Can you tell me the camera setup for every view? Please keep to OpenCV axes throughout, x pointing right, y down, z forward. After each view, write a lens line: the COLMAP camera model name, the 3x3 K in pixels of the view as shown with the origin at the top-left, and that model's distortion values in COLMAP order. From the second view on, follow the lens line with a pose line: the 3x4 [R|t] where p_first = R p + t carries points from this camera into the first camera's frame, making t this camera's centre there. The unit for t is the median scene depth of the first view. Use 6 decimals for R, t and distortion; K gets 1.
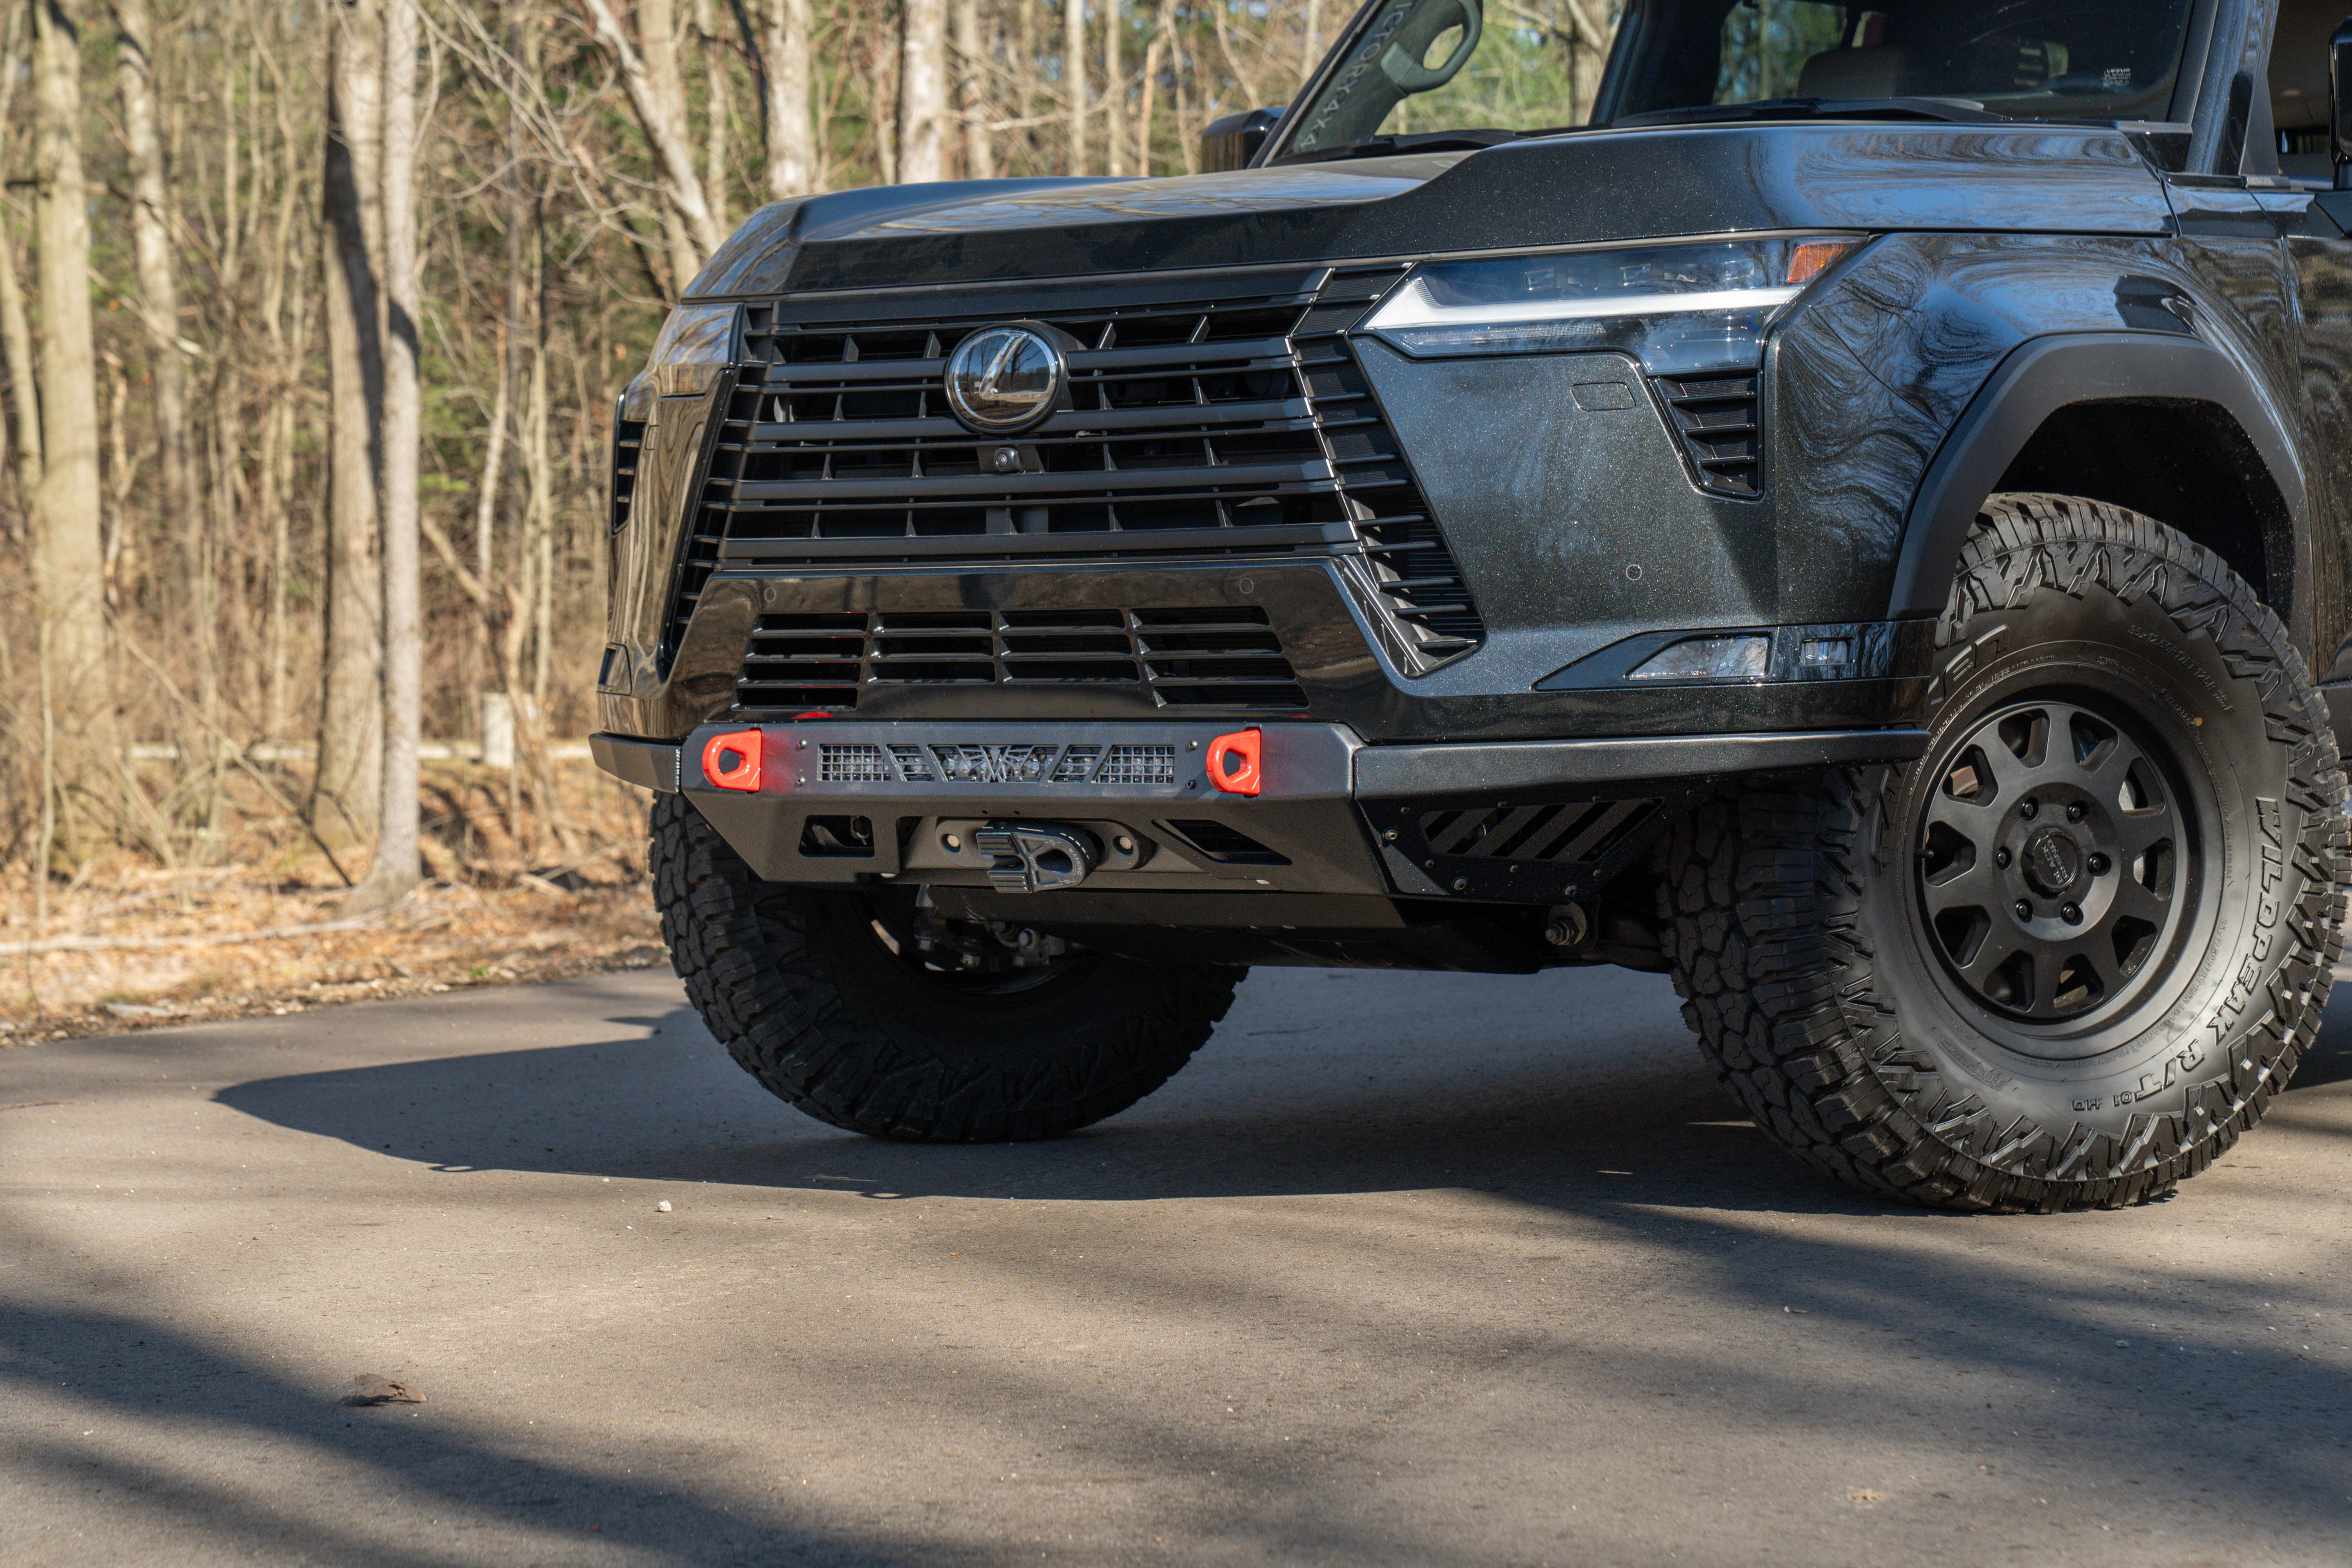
lens RADIAL K [[5097.5, 0, 1207.7], [0, 5097.5, 807.7], [0, 0, 1]] dist [0.020439, -0.050605]
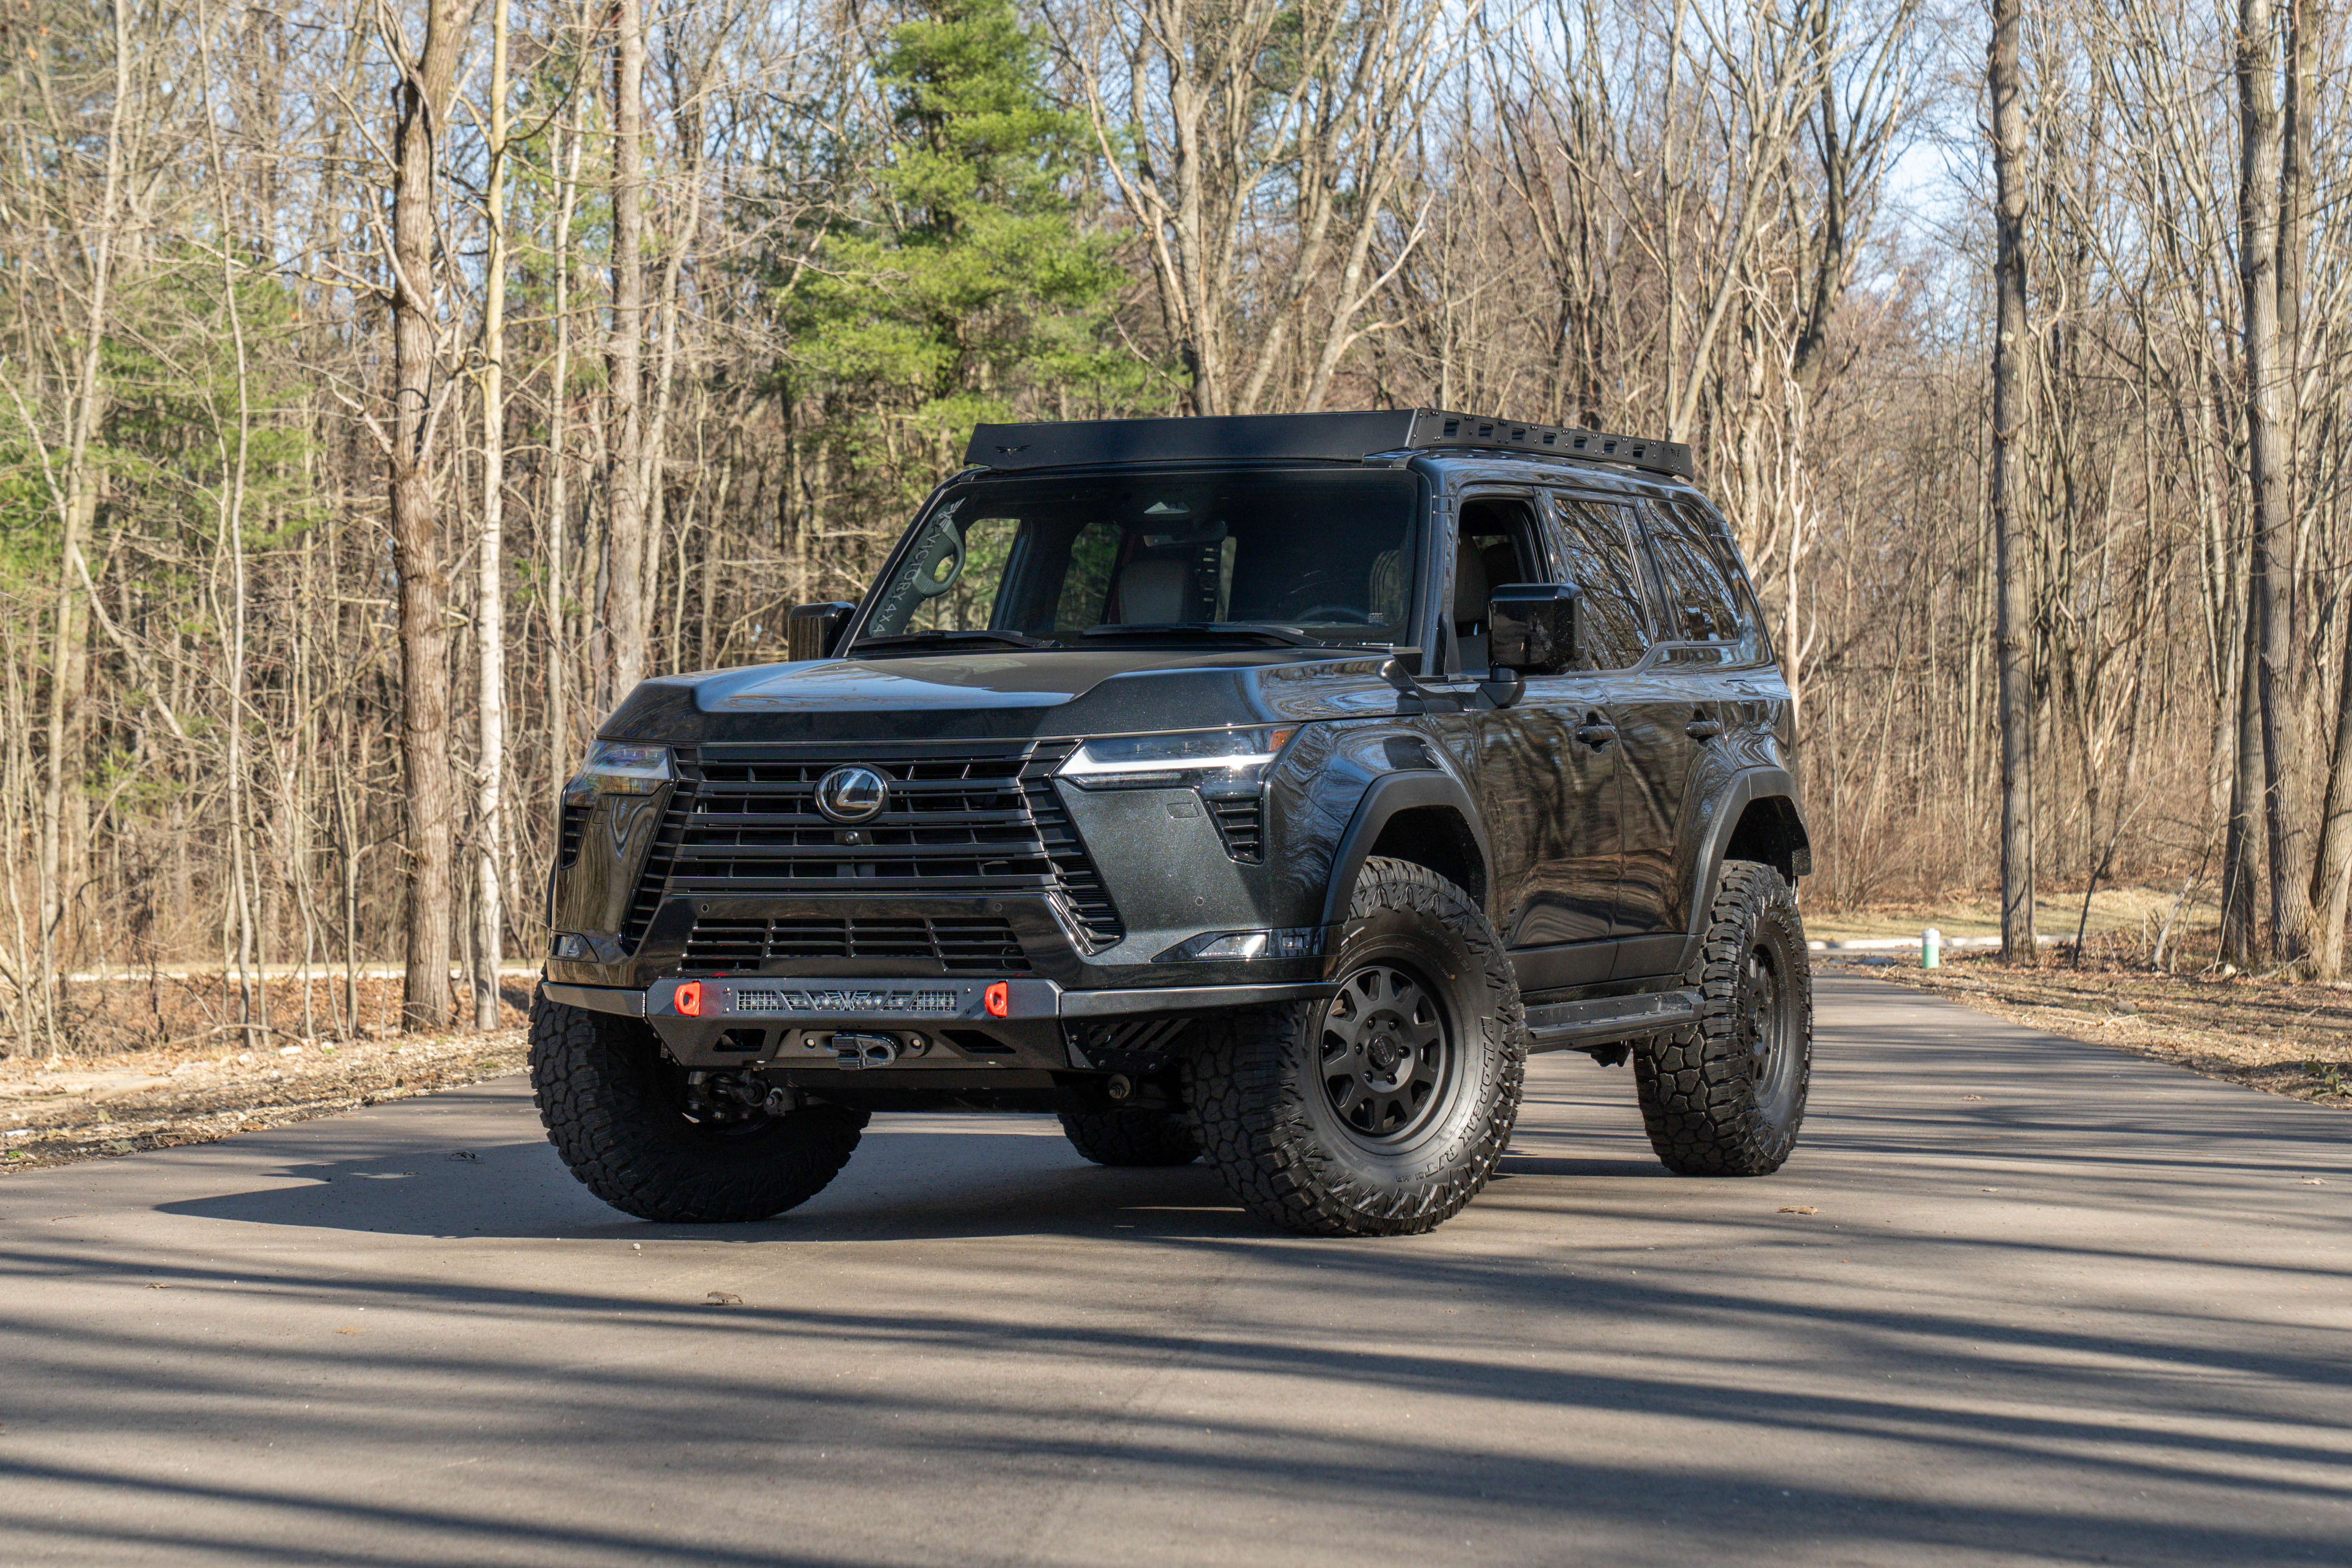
lens RADIAL K [[5097.3, 0, 1207.7], [0, 5097.3, 807.7], [0, 0, 1]] dist [0.020439, -0.050605]
pose [[0.969772, 0.007255, 0.243907, -0.368866], [0.003786, 0.998990, -0.044768, 0.005054], [-0.243985, 0.044338, 0.968765, -0.843194]]
